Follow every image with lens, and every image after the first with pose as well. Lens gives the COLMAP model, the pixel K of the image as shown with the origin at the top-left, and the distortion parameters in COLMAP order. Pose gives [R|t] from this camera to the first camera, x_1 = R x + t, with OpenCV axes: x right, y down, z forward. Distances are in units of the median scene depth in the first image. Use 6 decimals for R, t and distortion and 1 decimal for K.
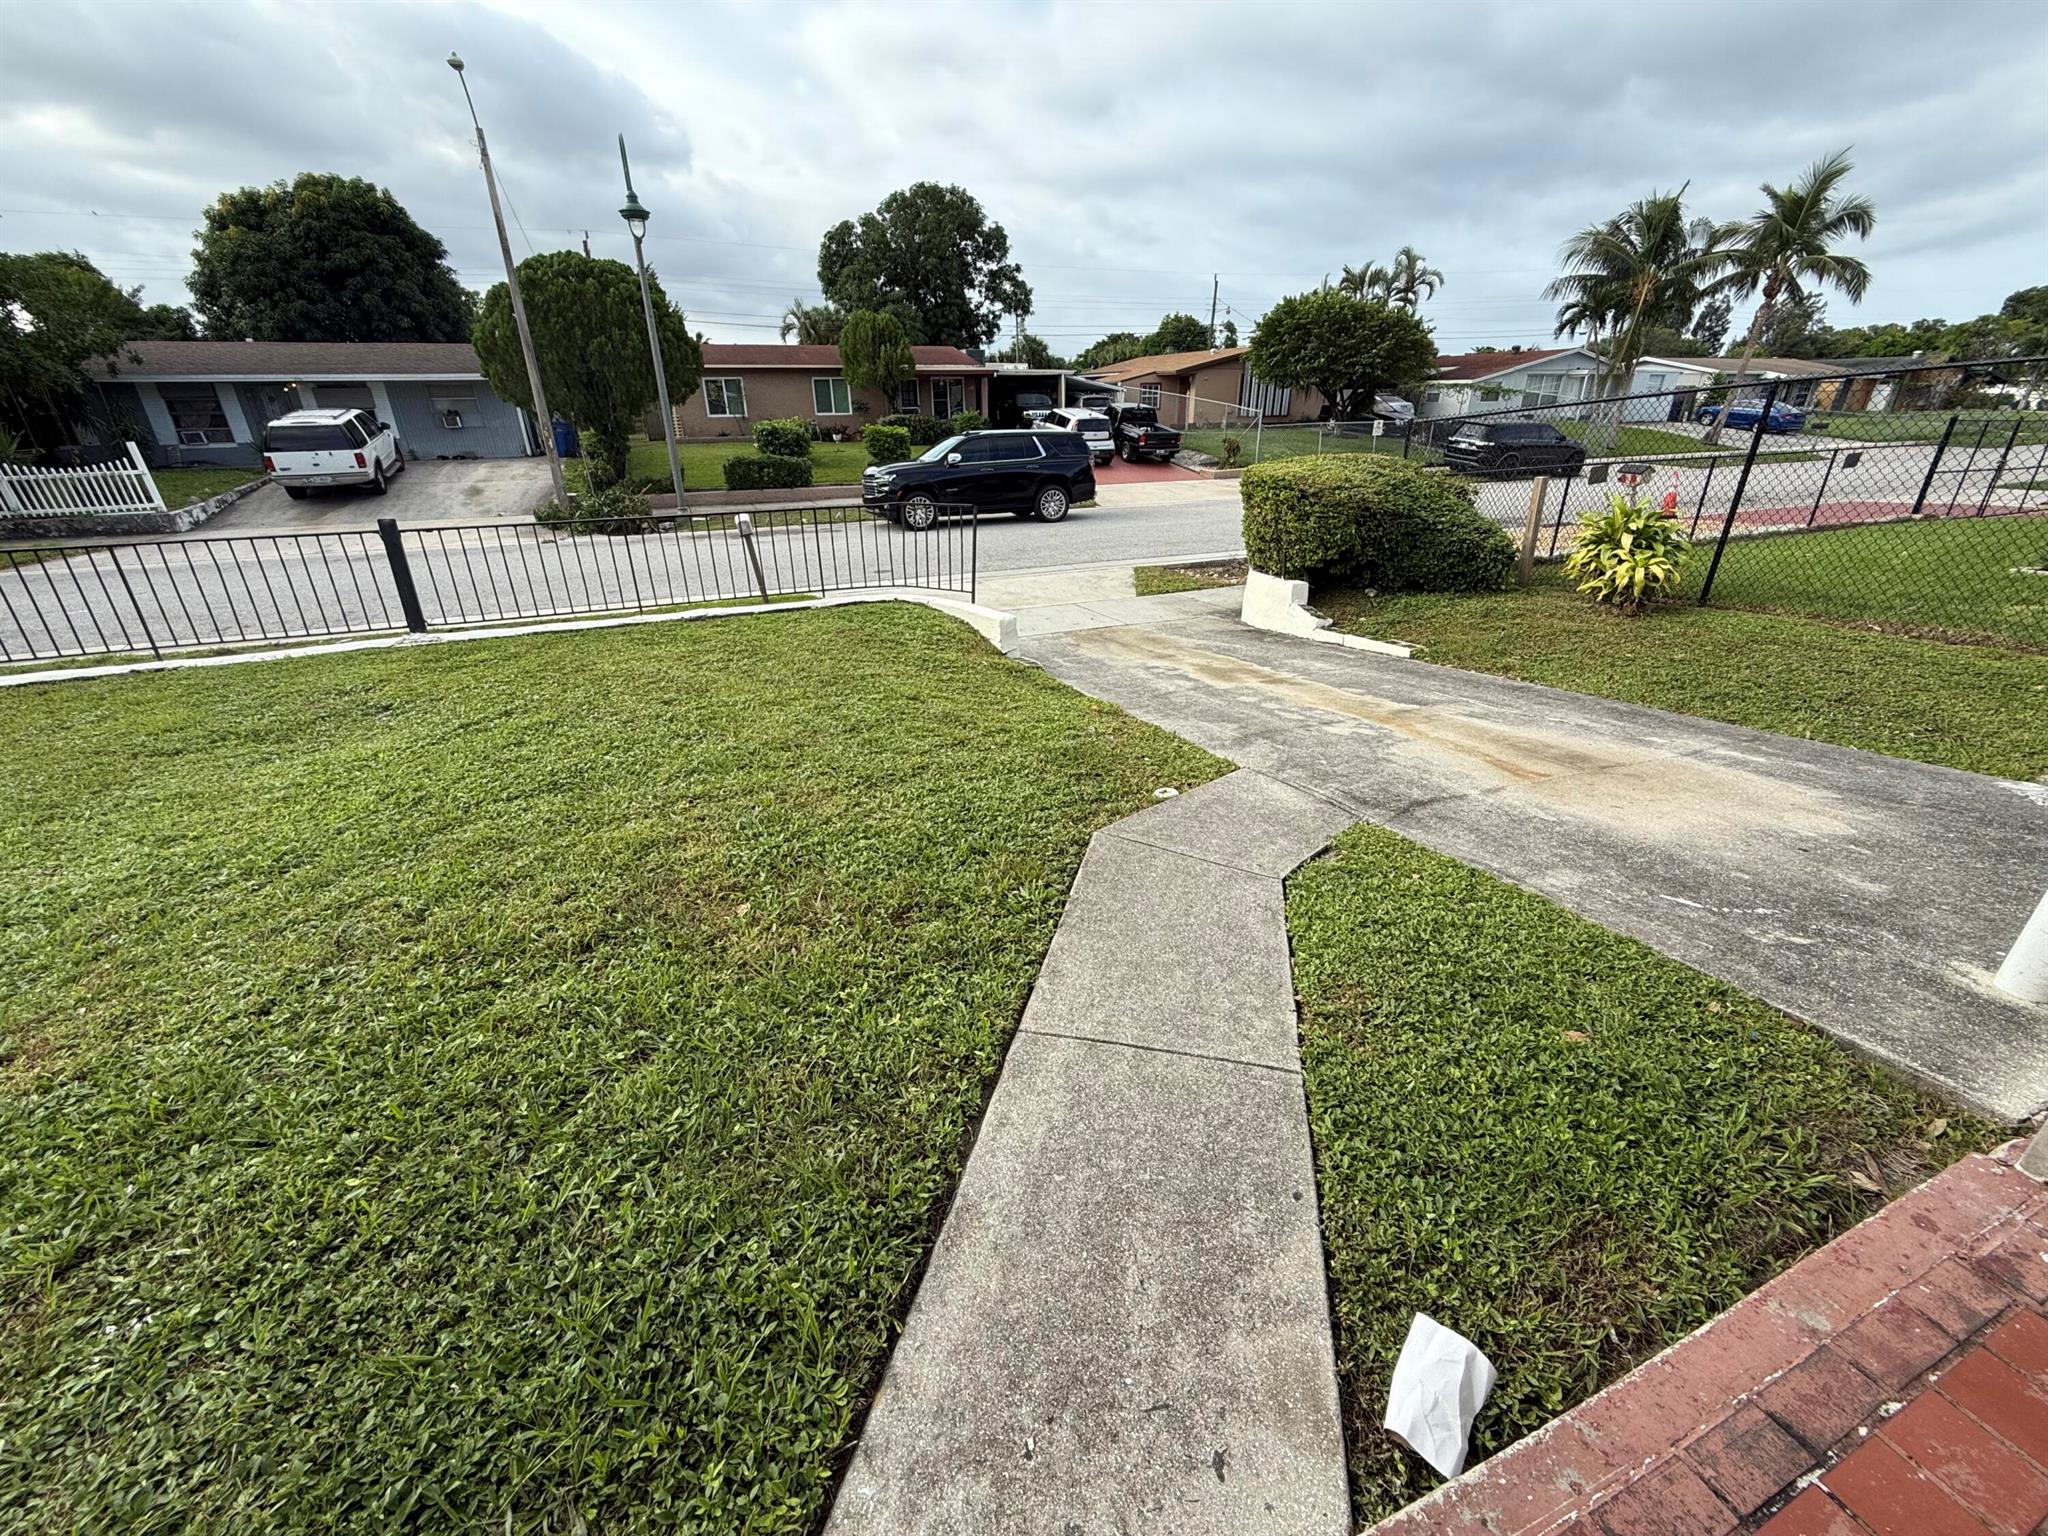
lens RADIAL K [[813.3, 0, 1030.3], [0, 813.3, 771.2], [0, 0, 1]] dist [-0.000489, -0.000273]
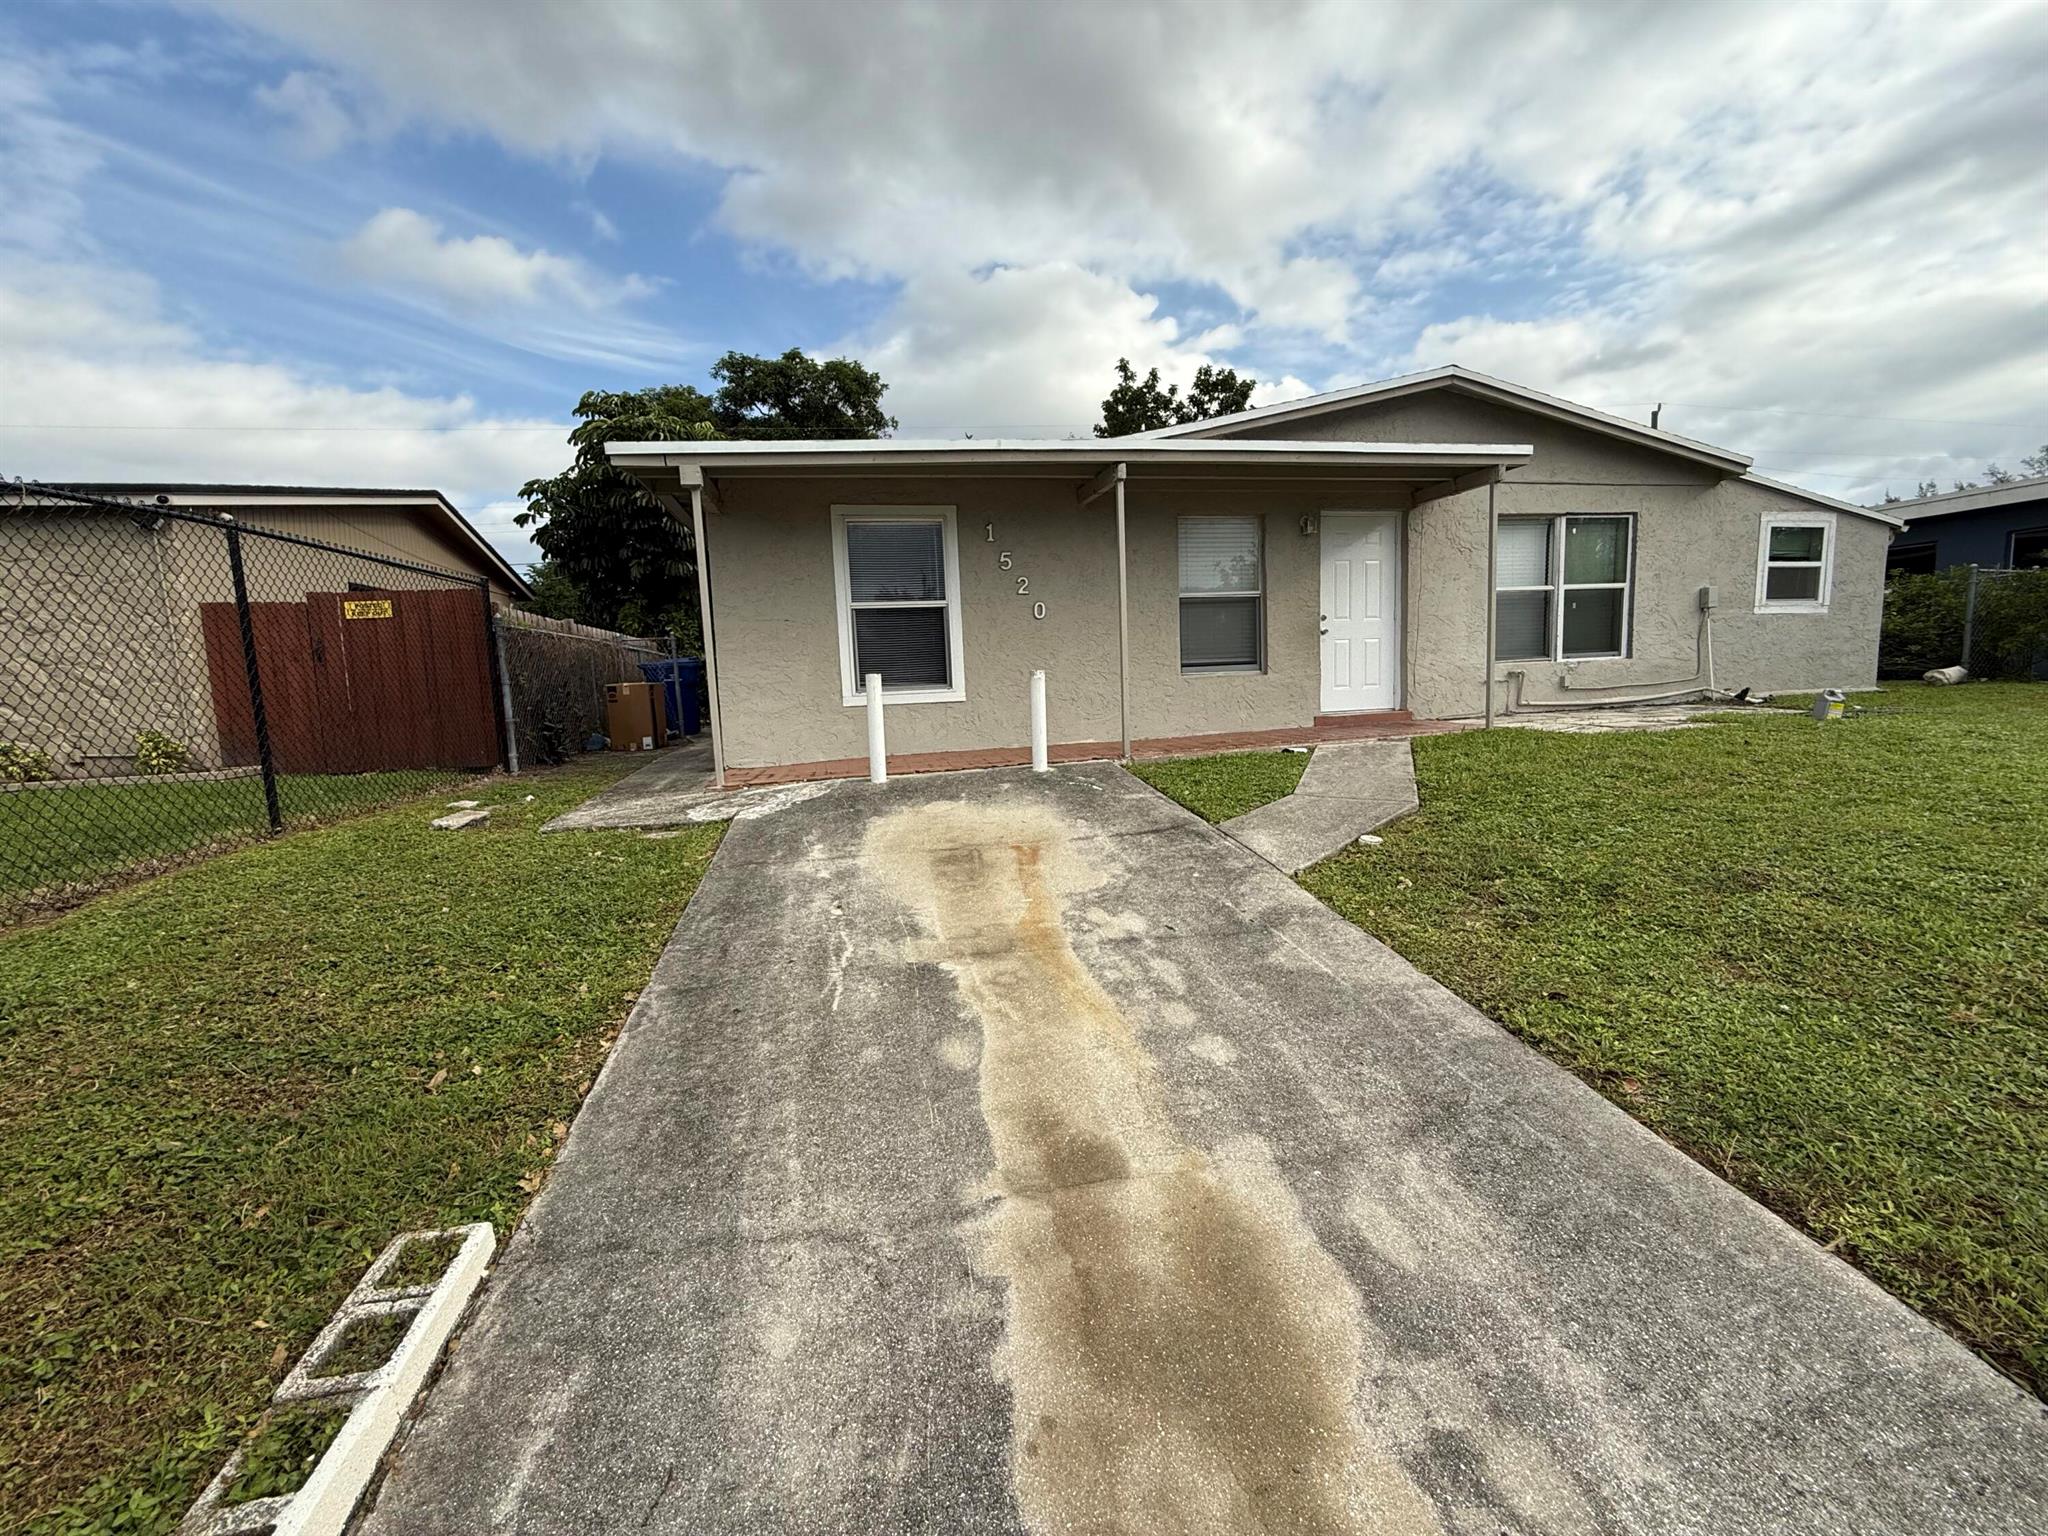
lens RADIAL K [[813.3, 0, 1017.3], [0, 813.3, 762.7], [0, 0, 1]] dist [-0.000489, -0.000273]
pose [[-0.980807, 0.023620, 0.193545, 0.276077], [0.119360, 0.857644, 0.500200, -0.446550], [-0.154178, 0.513701, -0.844002, 1.278879]]
